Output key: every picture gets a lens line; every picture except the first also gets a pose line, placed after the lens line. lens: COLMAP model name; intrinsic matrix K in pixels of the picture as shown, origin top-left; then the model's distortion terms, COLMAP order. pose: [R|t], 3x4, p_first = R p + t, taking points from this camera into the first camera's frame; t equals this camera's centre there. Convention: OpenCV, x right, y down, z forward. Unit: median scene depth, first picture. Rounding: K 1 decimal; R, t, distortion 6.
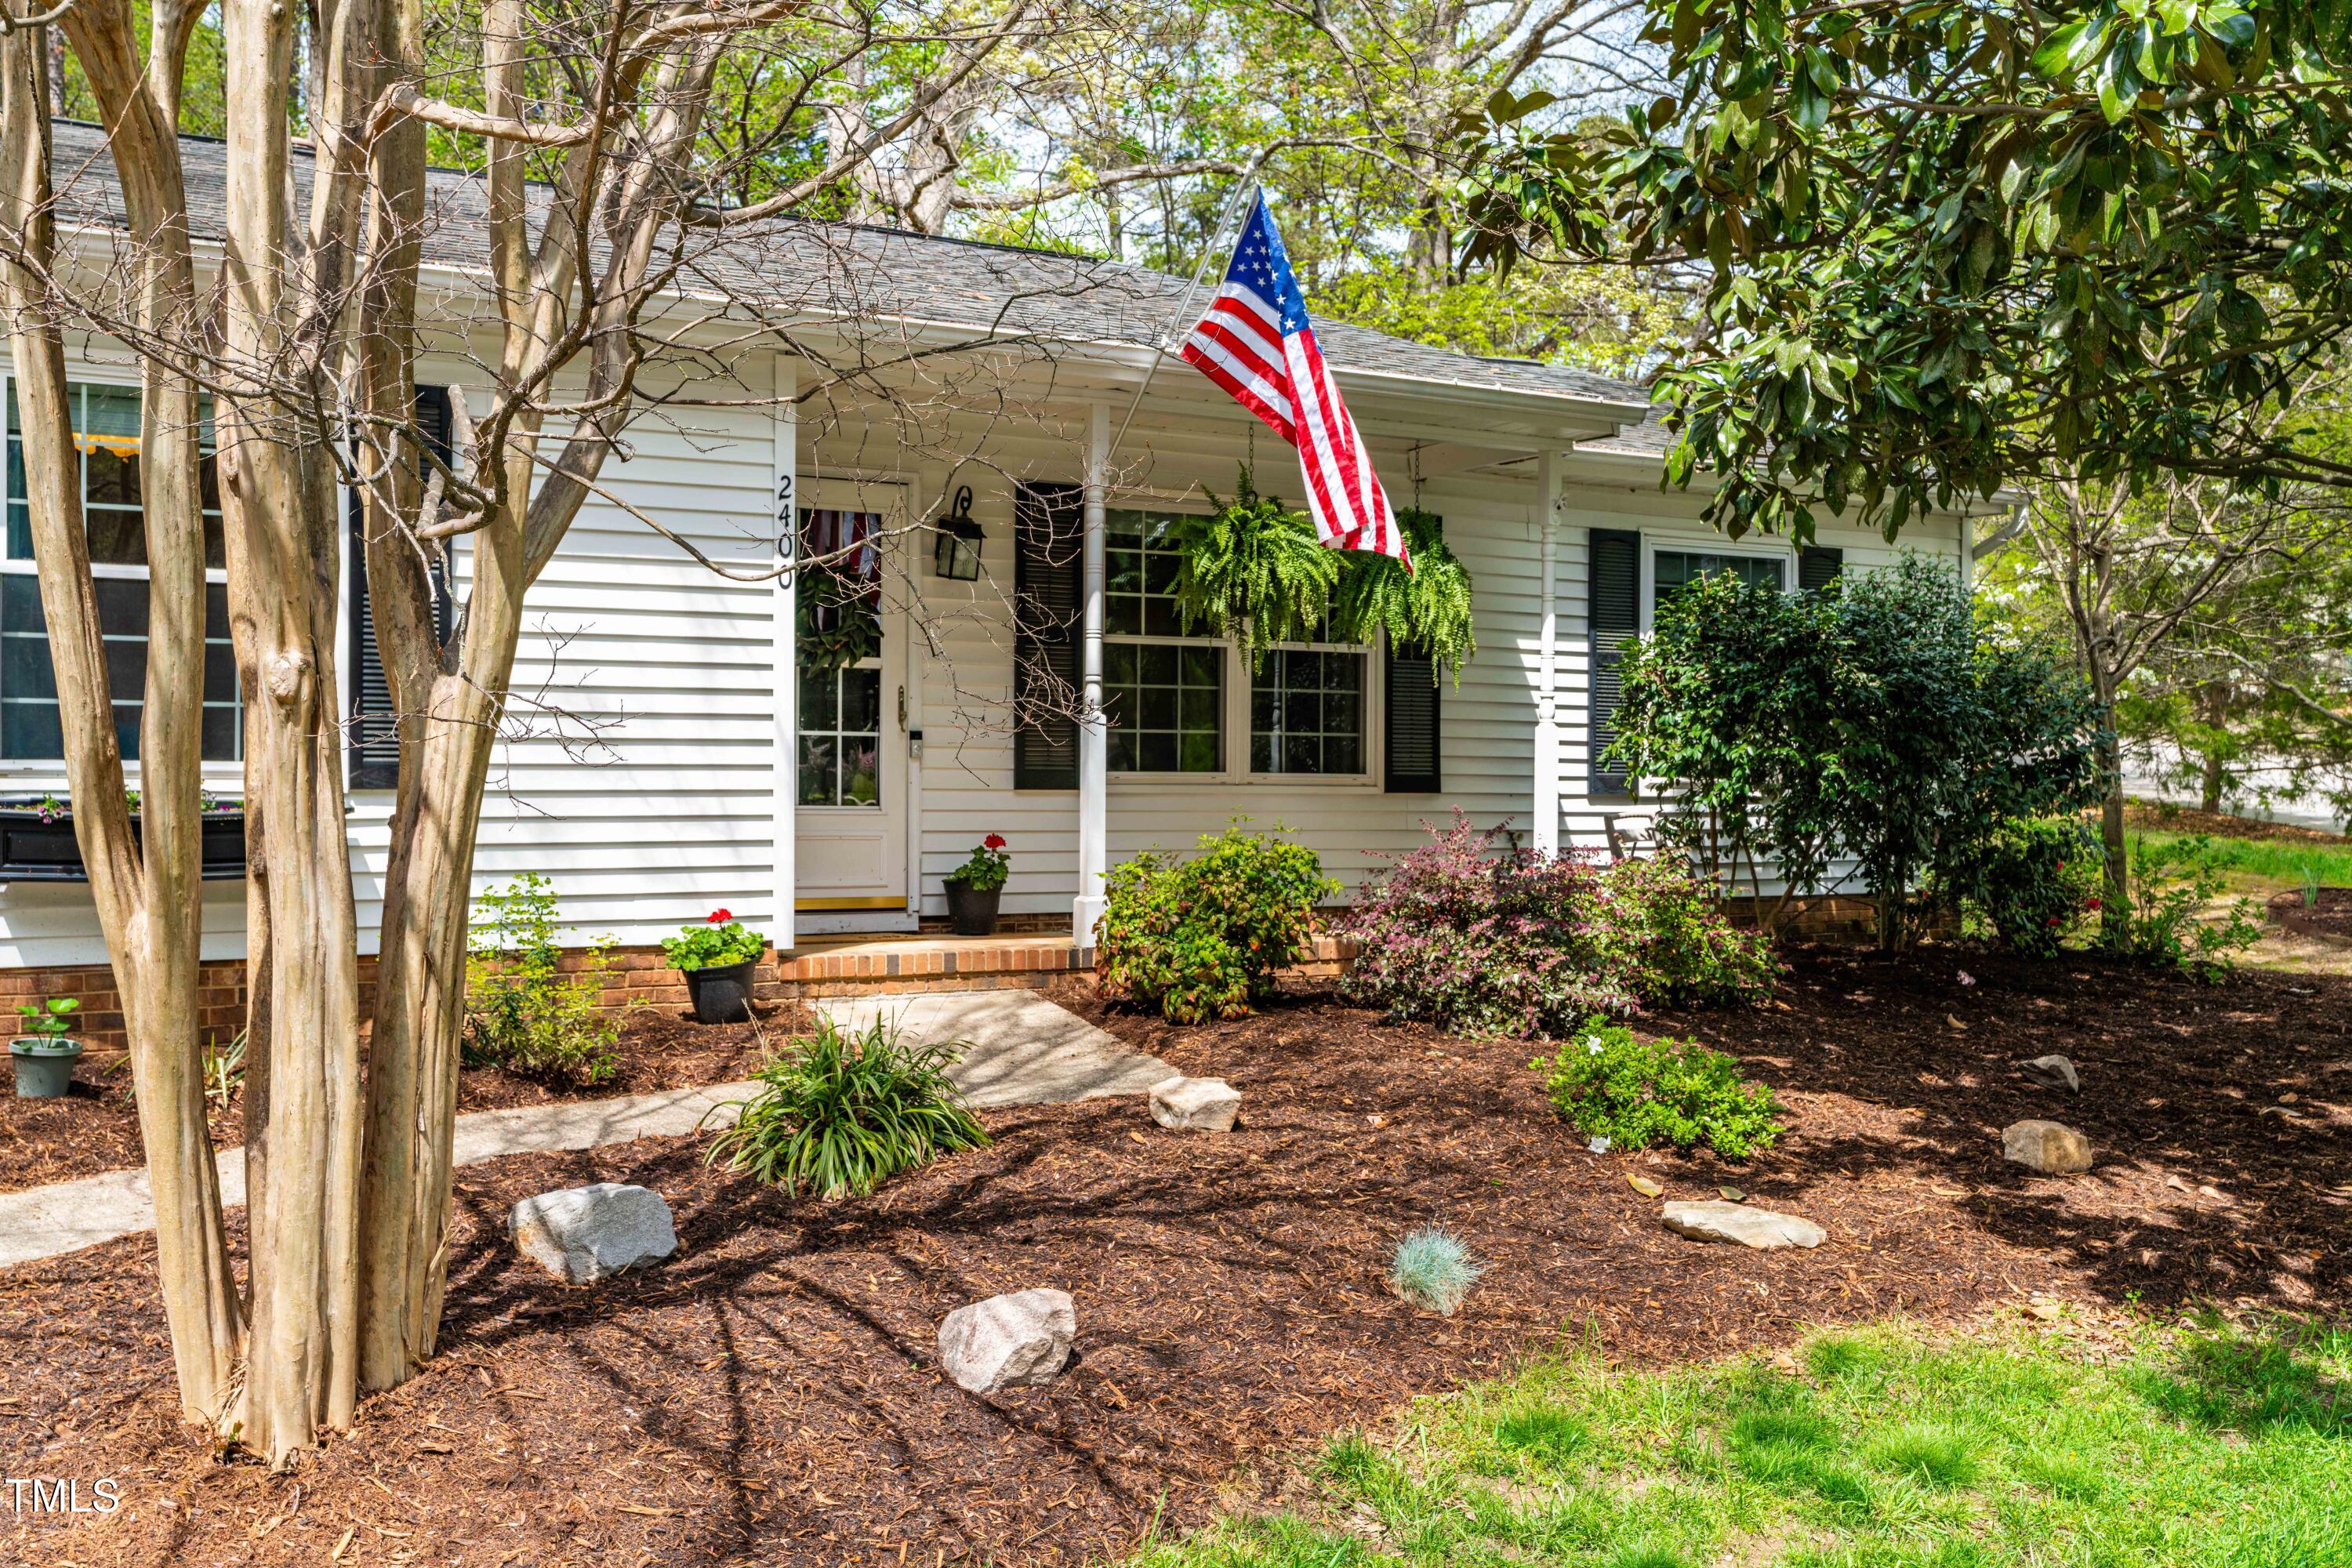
lens RADIAL K [[2220.9, 0, 1168.8], [0, 2220.9, 846.5], [0, 0, 1]] dist [-0.007958, -0.005381]
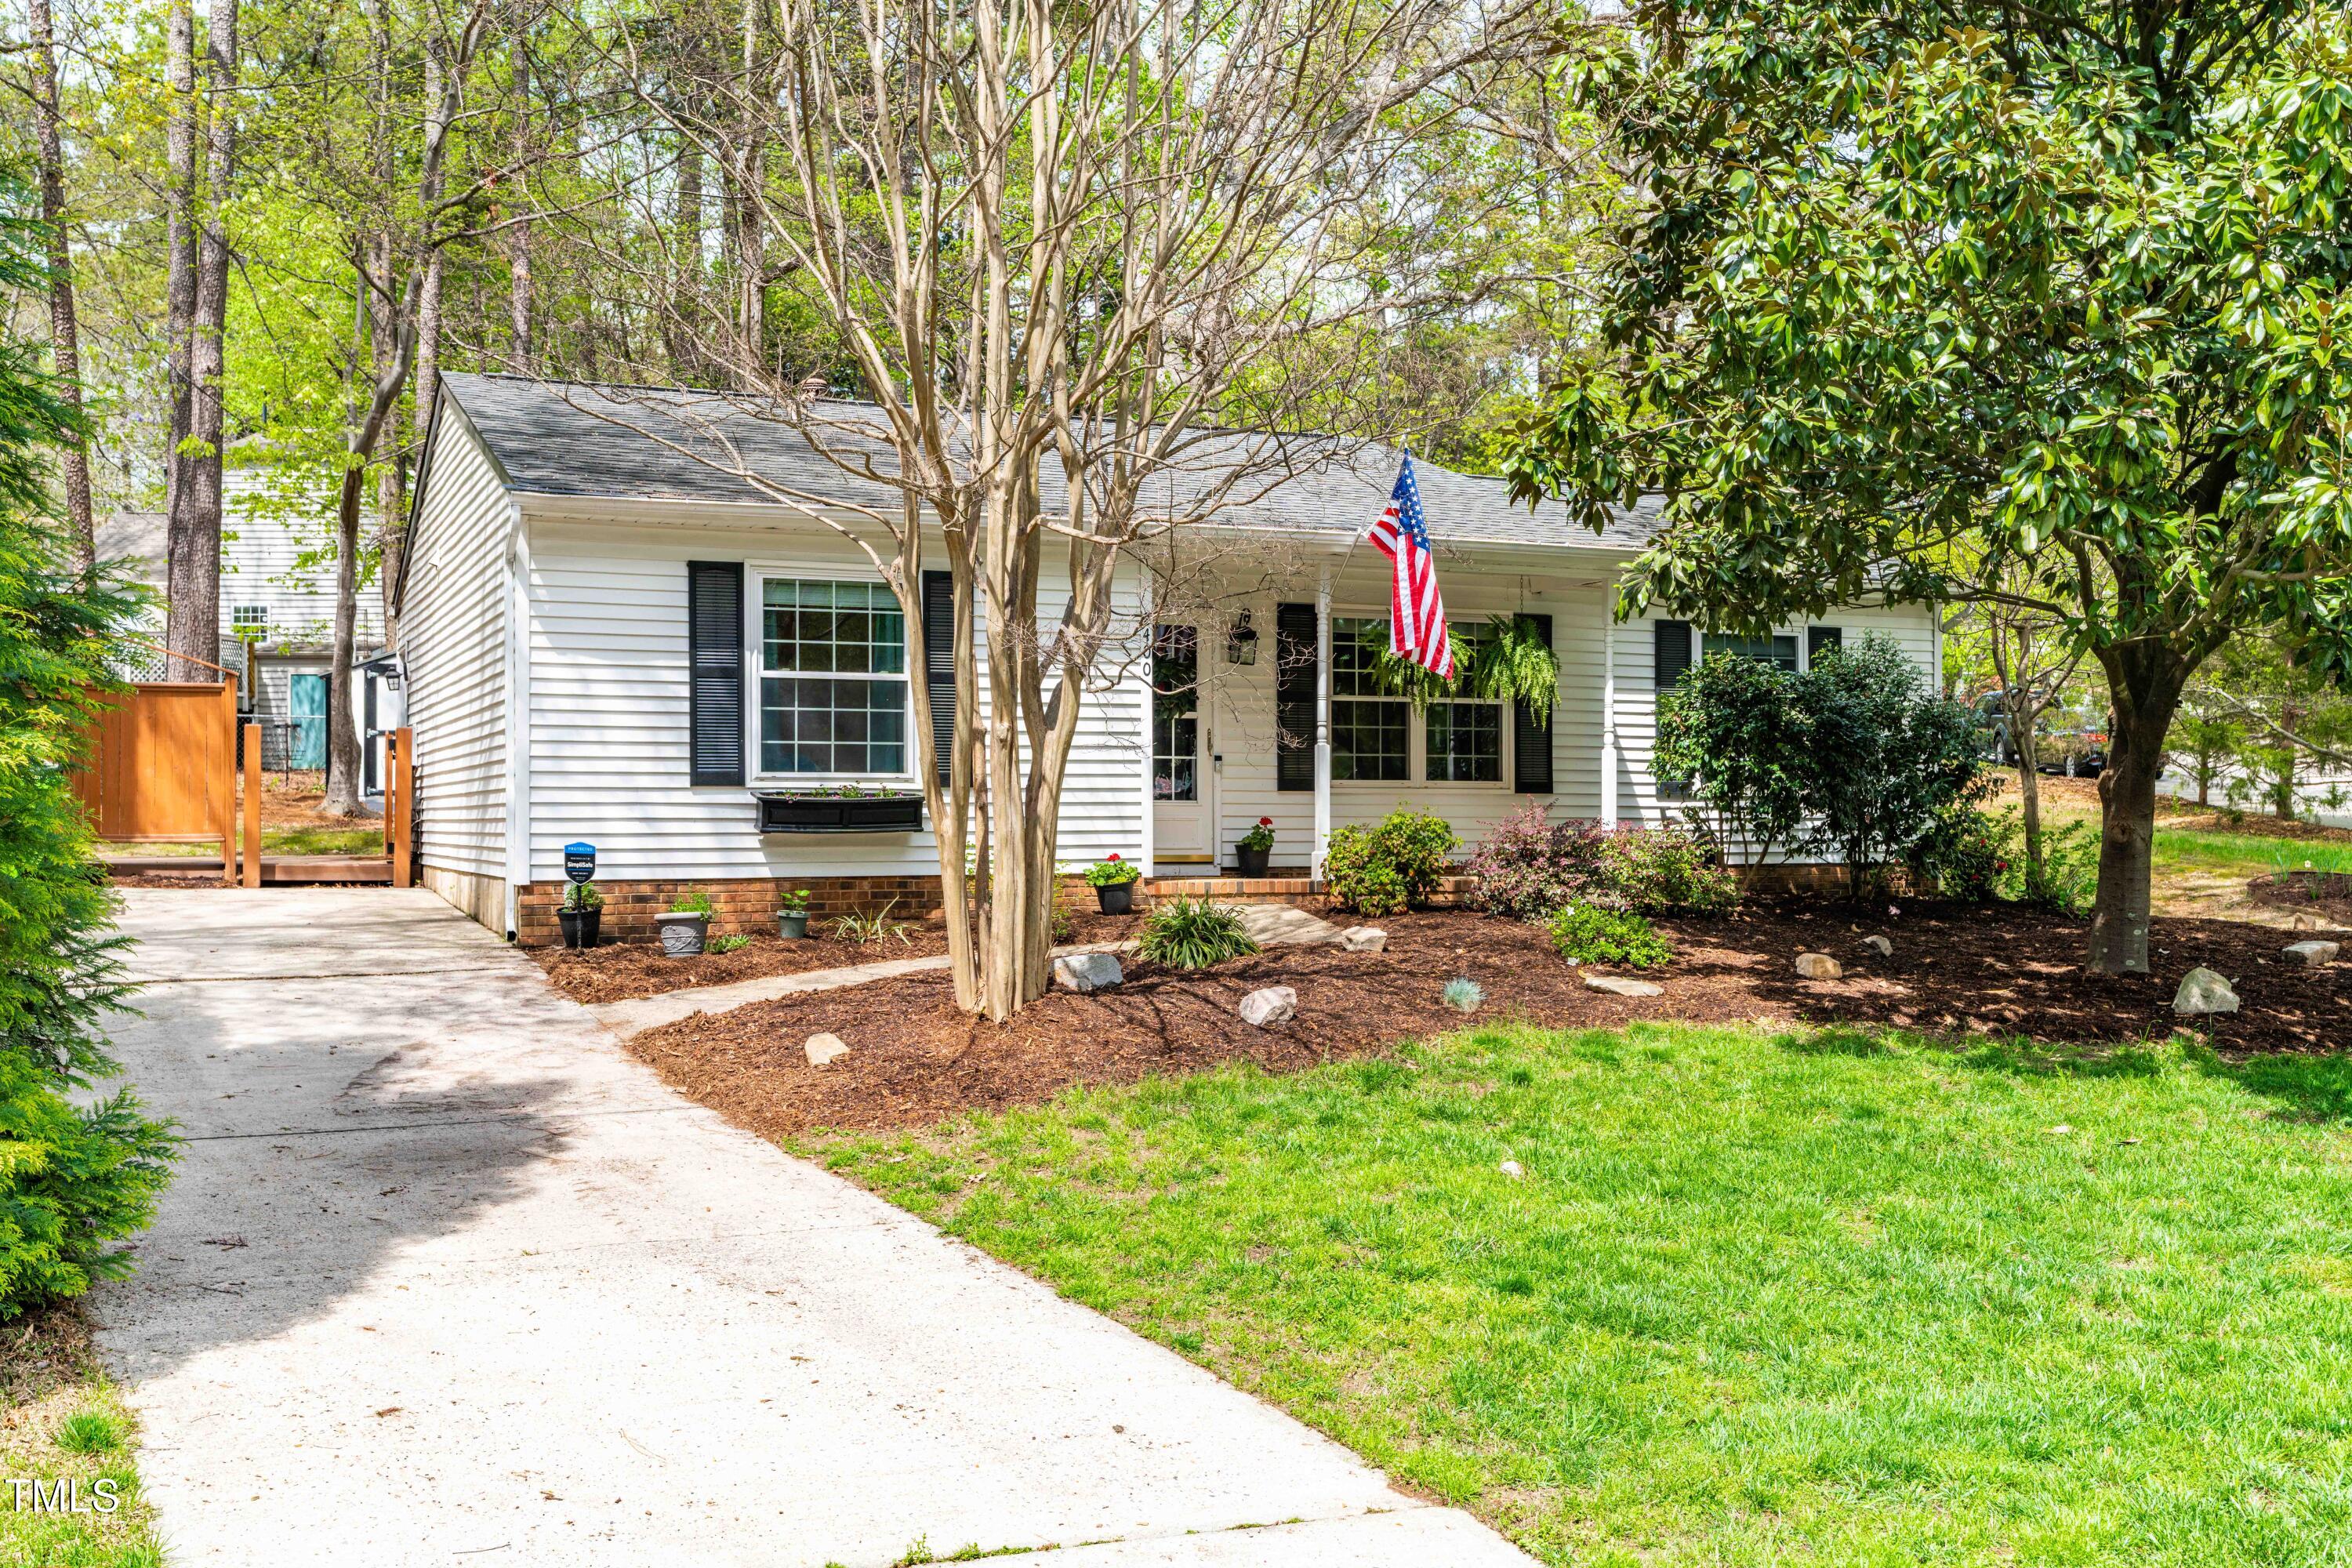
lens RADIAL K [[2335.5, 0, 1176.0], [0, 2335.5, 784.0], [0, 0, 1]] dist [-0.006991, -0.000987]
pose [[0.992771, -0.007302, -0.119801, 0.075054], [0.002038, 0.999029, -0.044005, 0.054002], [0.120006, 0.043442, 0.991822, -0.864548]]
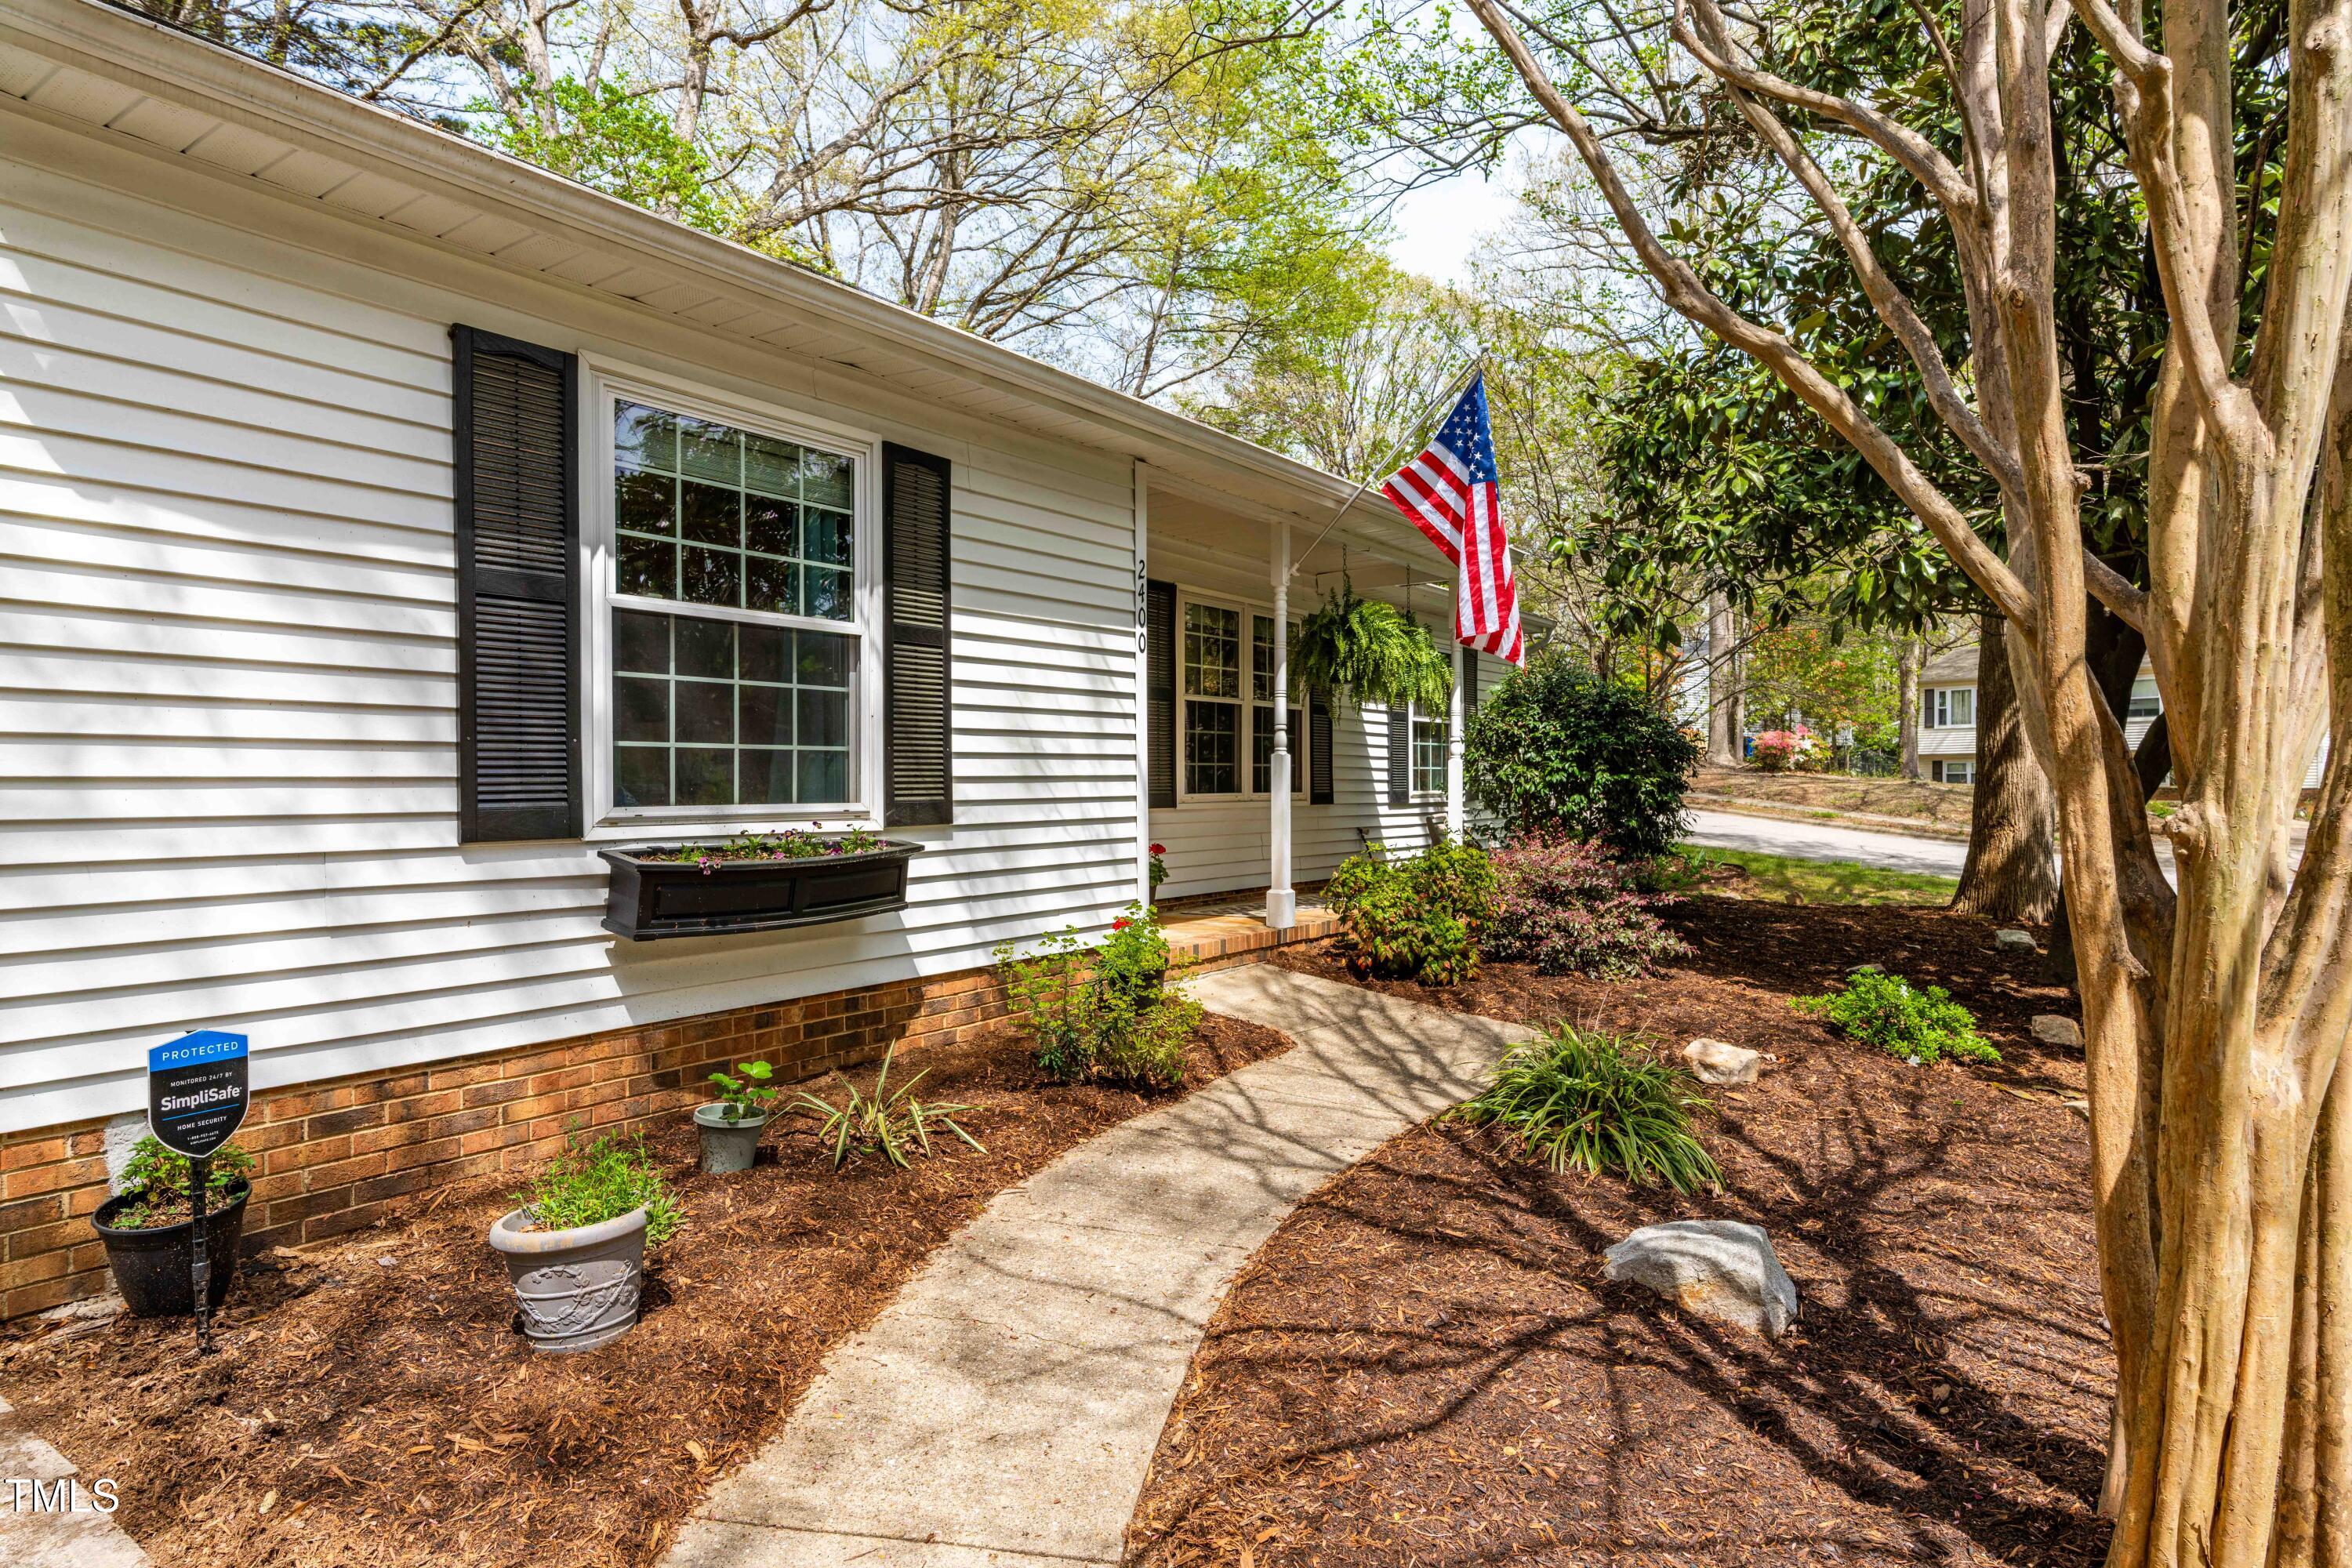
lens RADIAL K [[1311.2, 0, 1176.0], [0, 1311.2, 784.0], [0, 0, 1]] dist [0.000514, 0.001054]
pose [[0.908488, -0.008117, 0.417831, -0.459198], [0.019097, 0.999573, -0.022103, -0.027281], [-0.417473, 0.028060, 0.908256, 0.334745]]
